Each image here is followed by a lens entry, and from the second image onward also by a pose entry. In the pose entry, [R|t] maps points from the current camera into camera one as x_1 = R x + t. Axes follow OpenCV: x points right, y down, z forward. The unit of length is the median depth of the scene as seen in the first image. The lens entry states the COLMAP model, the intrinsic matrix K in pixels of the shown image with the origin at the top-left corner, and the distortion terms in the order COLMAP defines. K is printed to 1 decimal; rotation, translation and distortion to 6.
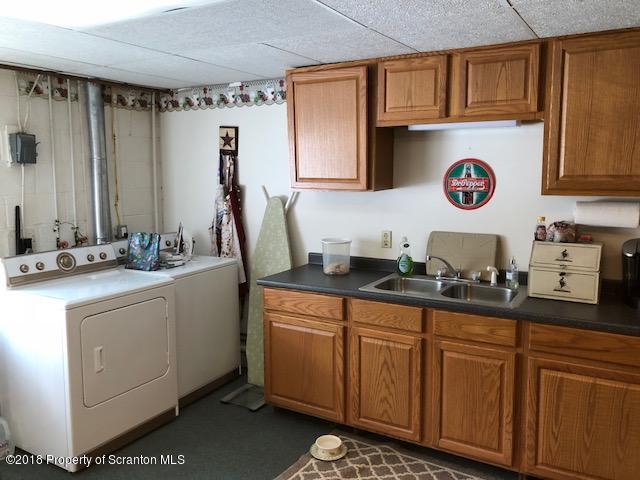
lens RADIAL K [[521.9, 0, 319.0], [0, 521.9, 238.3], [0, 0, 1]] dist [0.013435, -0.000933]
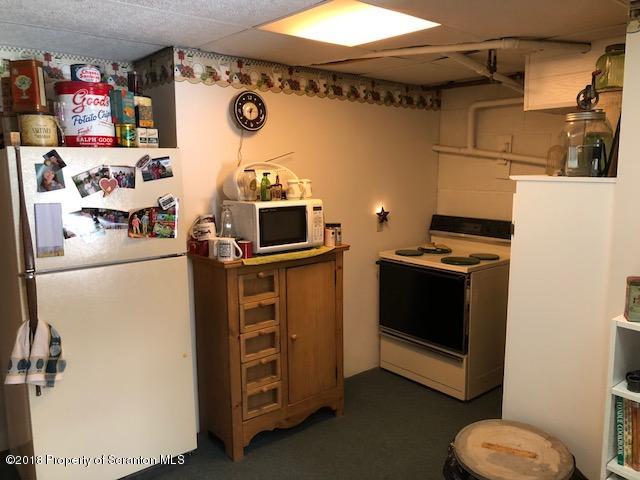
lens RADIAL K [[521.9, 0, 319.0], [0, 521.9, 238.3], [0, 0, 1]] dist [0.013435, -0.000933]
pose [[0.318640, -0.142687, 0.937075, -1.032789], [0.107925, 0.987637, 0.113688, -0.110966], [-0.941712, 0.064908, 0.330100, 0.707108]]
